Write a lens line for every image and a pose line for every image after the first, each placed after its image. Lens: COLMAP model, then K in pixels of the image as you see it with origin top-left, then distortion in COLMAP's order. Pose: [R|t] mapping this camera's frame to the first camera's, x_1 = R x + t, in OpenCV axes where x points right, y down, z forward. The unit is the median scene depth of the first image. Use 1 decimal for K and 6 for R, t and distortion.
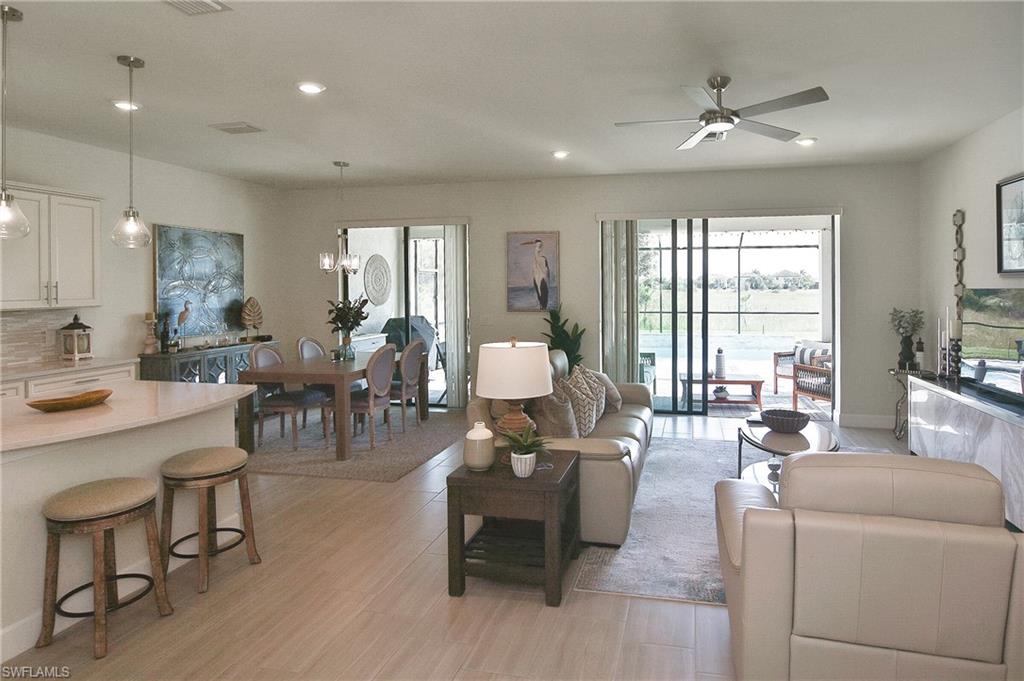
lens RADIAL K [[617.5, 0, 598.7], [0, 617.5, 265.2], [0, 0, 1]] dist [0.003479, 0.003374]
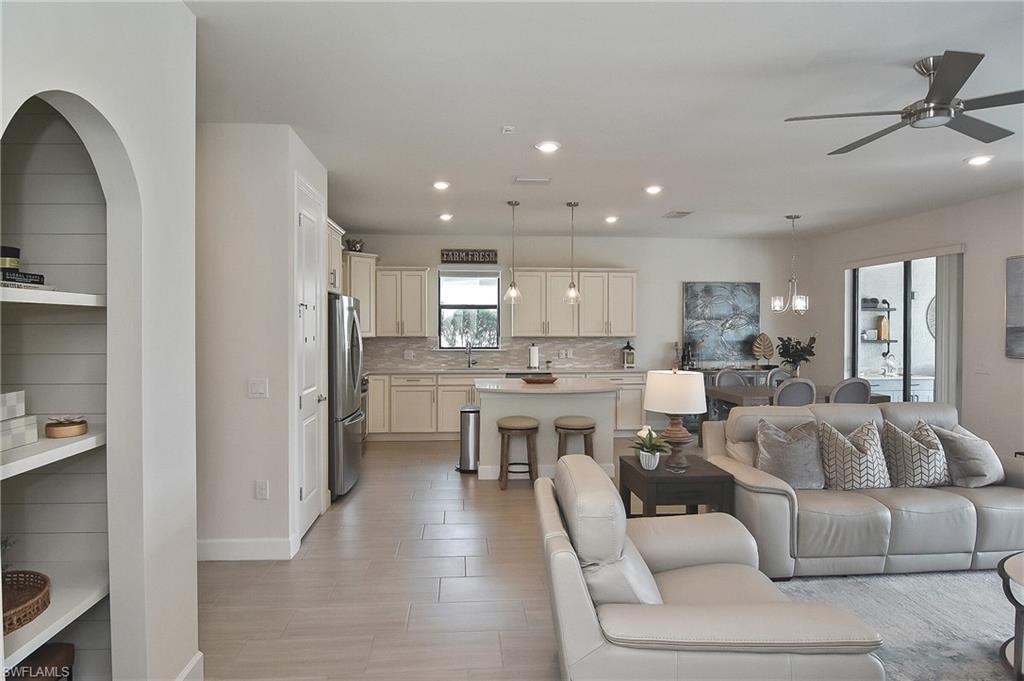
lens RADIAL K [[592.8, 0, 450.1], [0, 592.8, 330.1], [0, 0, 1]] dist [0.013697, -0.000059]
pose [[0.197580, 0.015353, -0.980166, 0.503025], [0.030994, 0.999280, 0.021900, -0.000106], [0.979797, -0.034706, 0.196962, 0.160523]]
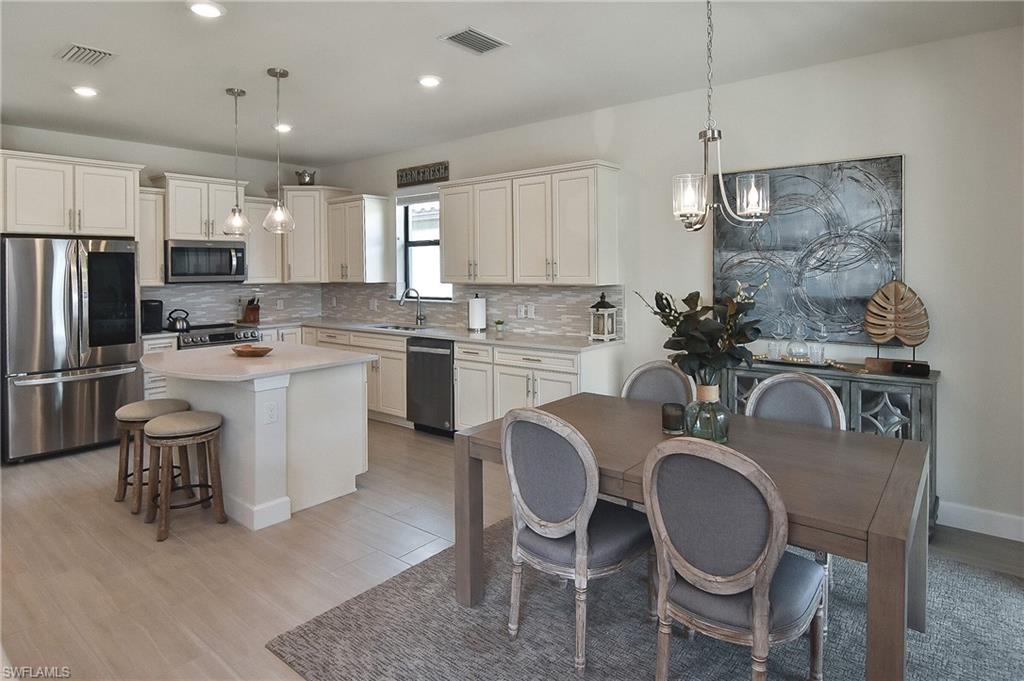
lens RADIAL K [[567.0, 0, 478.2], [0, 567.0, 261.4], [0, 0, 1]] dist [-0.003303, -0.000459]
pose [[-0.516134, 0.002751, -0.856503, -0.010326], [0.043536, 0.998786, -0.023027, 0.033970], [0.855400, -0.049174, -0.515628, 0.997500]]
